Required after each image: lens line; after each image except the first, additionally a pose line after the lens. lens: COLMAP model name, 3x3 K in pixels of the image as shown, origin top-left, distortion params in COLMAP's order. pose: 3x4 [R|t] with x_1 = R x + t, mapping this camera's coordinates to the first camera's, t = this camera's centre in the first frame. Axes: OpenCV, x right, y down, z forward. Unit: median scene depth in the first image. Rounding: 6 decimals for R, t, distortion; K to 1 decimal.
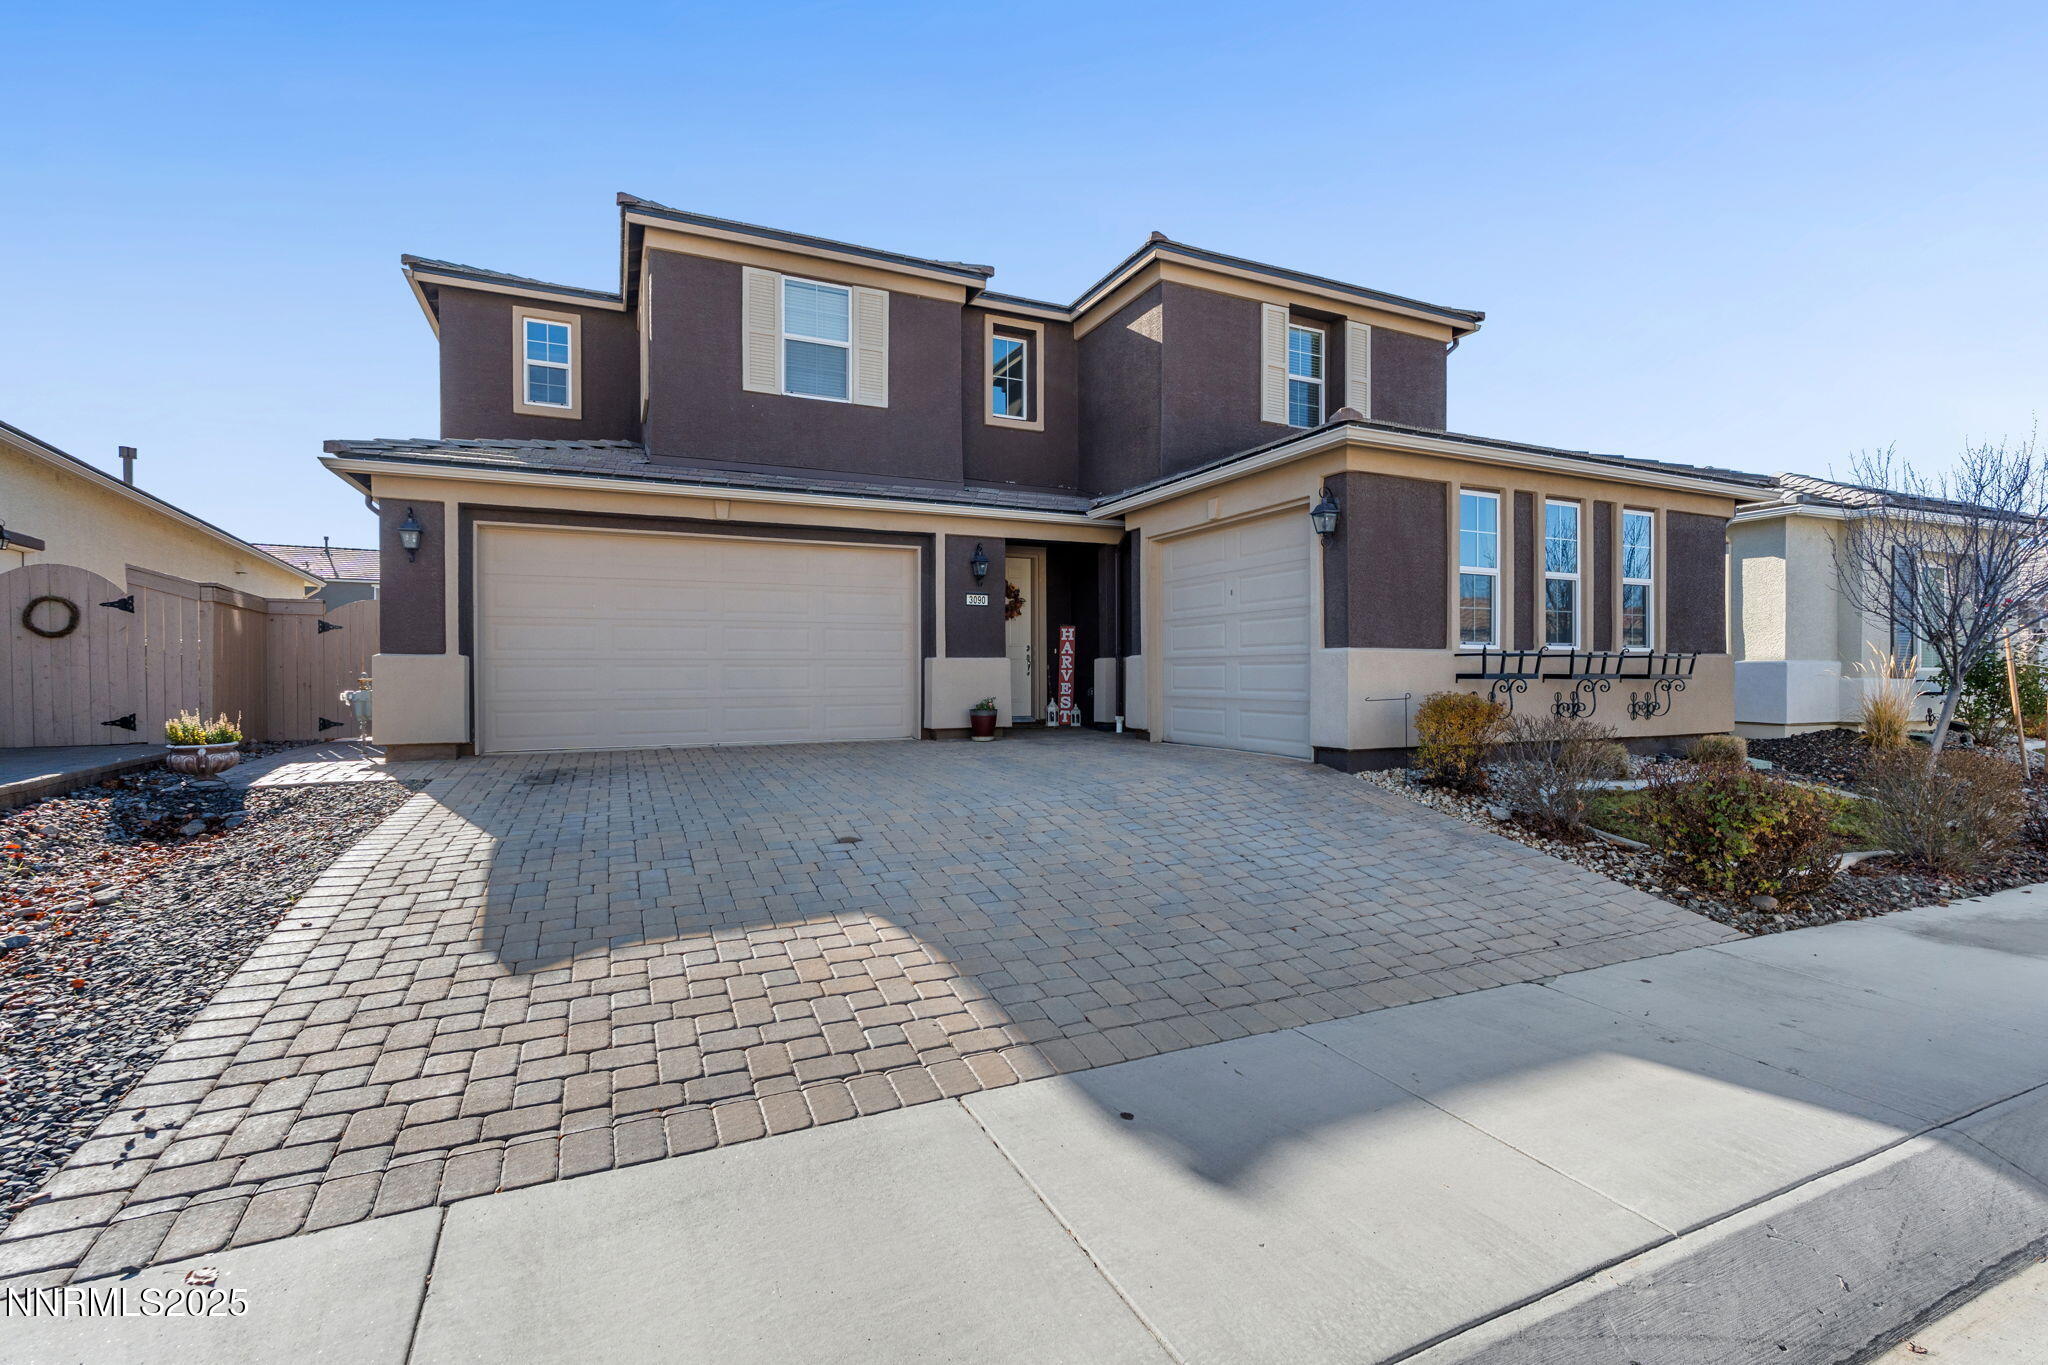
lens RADIAL K [[939.8, 0, 1030.4], [0, 939.8, 674.6], [0, 0, 1]] dist [0.018832, -0.000597]
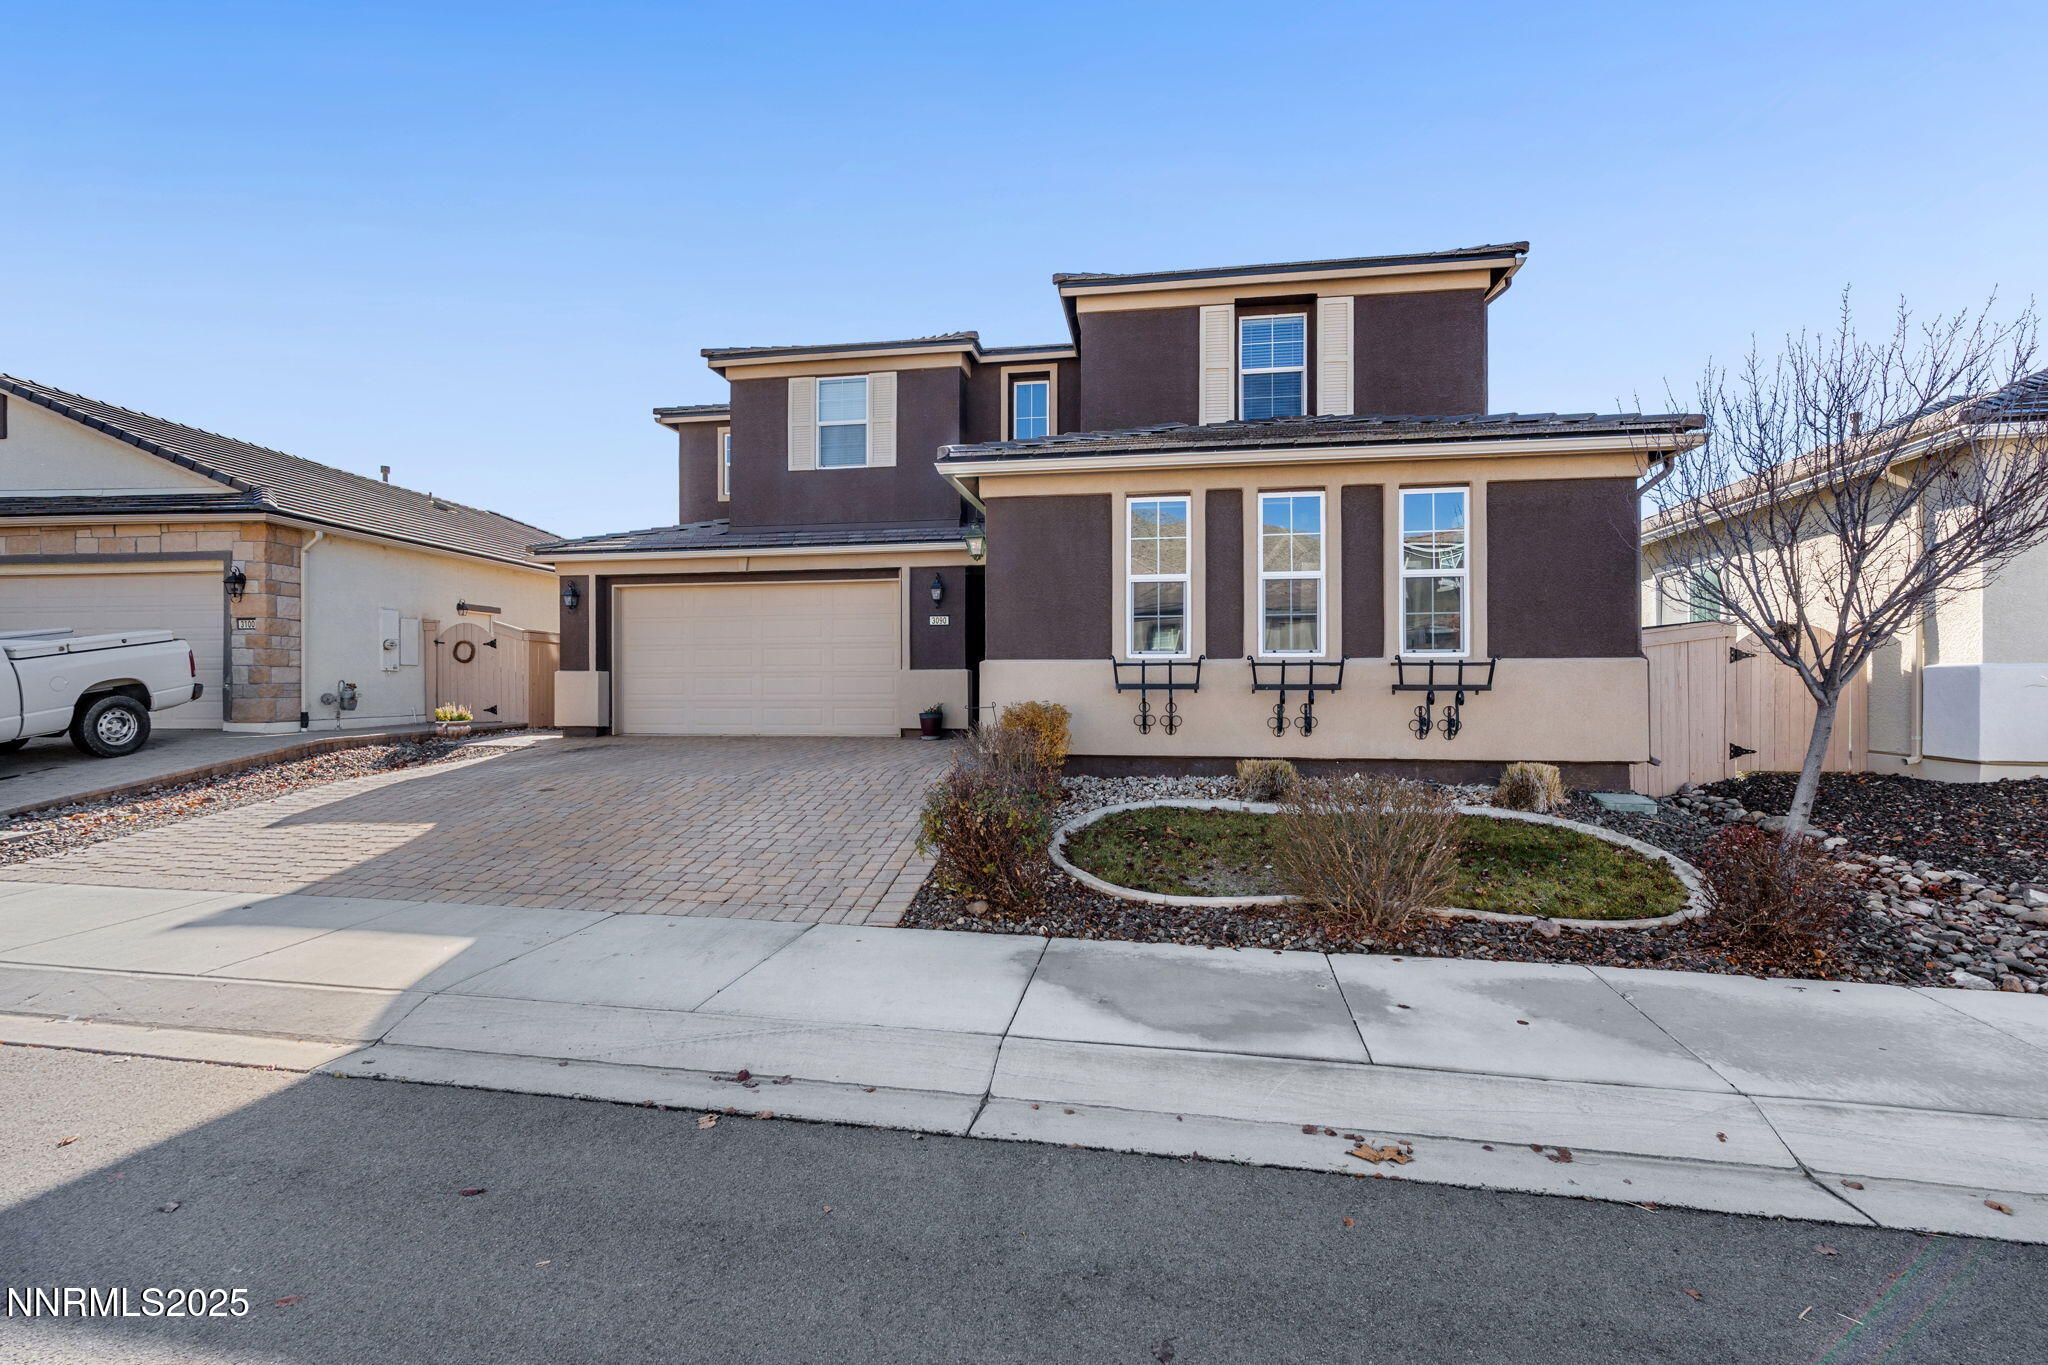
lens RADIAL K [[939.8, 0, 1030.1], [0, 939.8, 688.6], [0, 0, 1]] dist [0.018832, -0.000597]
pose [[0.818379, 0.004993, -0.574658, 0.715785], [-0.003759, 0.999987, 0.003336, 0.000618], [0.574667, -0.000570, 0.818387, 0.101811]]
